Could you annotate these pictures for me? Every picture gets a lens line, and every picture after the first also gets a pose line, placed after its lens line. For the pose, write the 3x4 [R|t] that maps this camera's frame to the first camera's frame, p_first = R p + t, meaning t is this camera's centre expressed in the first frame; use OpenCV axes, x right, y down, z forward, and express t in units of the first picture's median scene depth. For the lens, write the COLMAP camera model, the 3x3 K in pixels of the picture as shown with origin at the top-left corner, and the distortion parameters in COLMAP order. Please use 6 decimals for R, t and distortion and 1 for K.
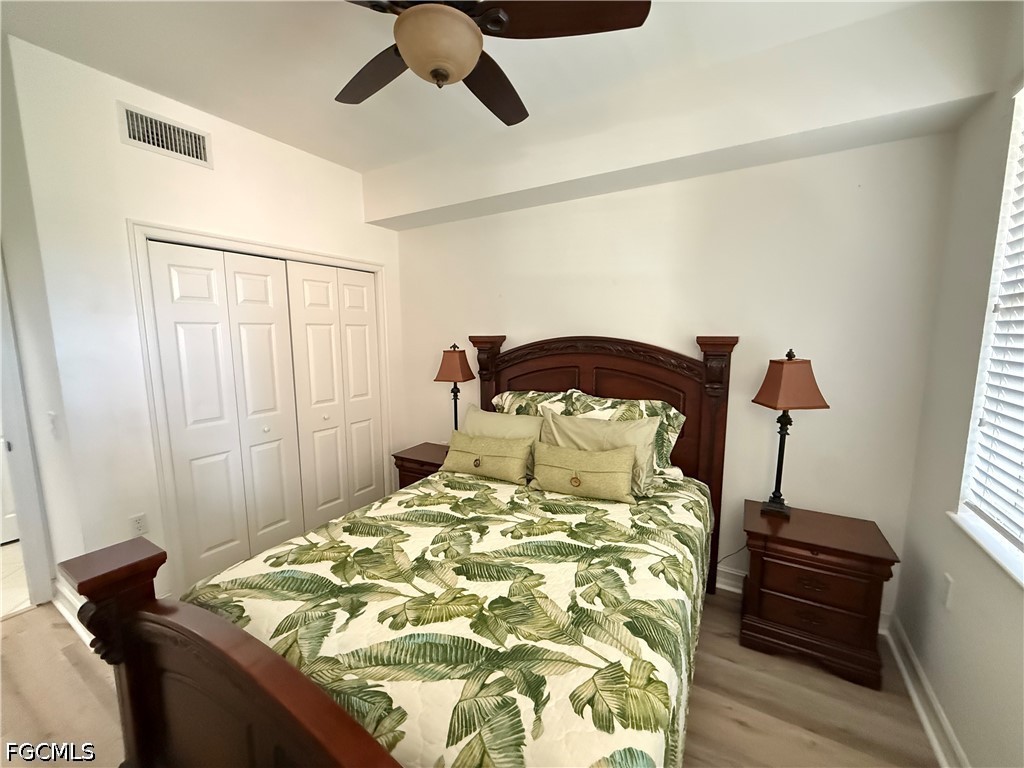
lens RADIAL K [[408.9, 0, 512.0], [0, 408.9, 384.0], [0, 0, 1]] dist [-0.000497, 0.000228]
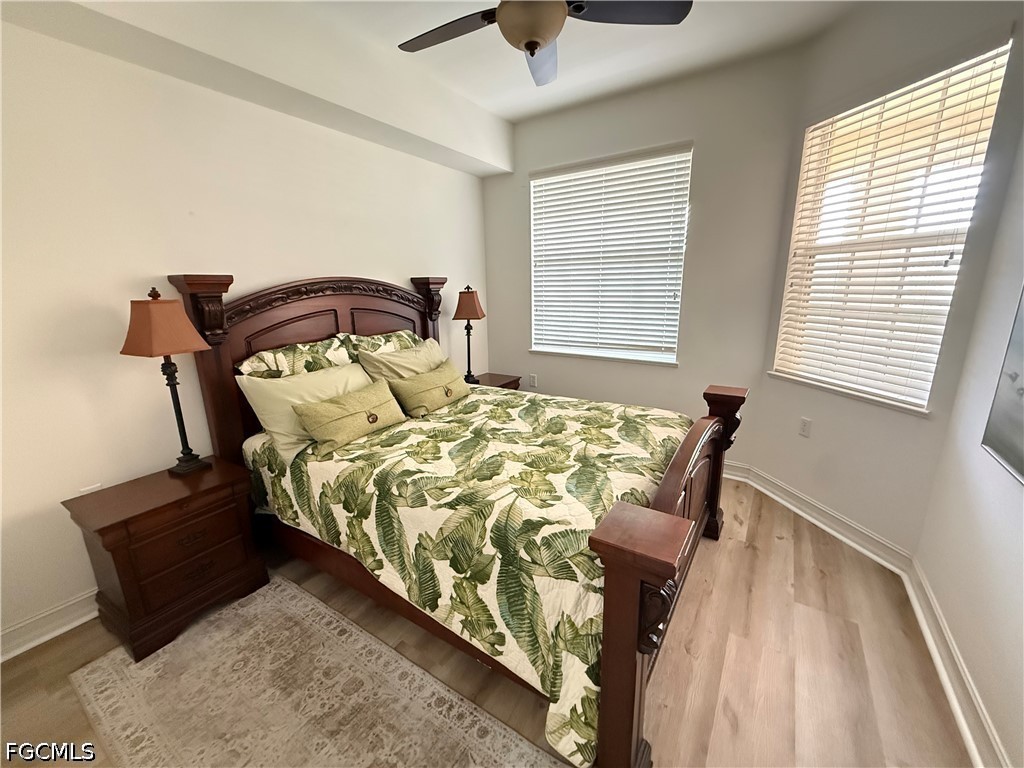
lens RADIAL K [[408.9, 0, 512.0], [0, 408.9, 384.0], [0, 0, 1]] dist [-0.000497, 0.000228]
pose [[0.047718, -0.236311, 0.970505, -0.968420], [0.140398, 0.963553, 0.227715, -0.042454], [-0.988945, 0.125391, 0.079157, 0.650990]]
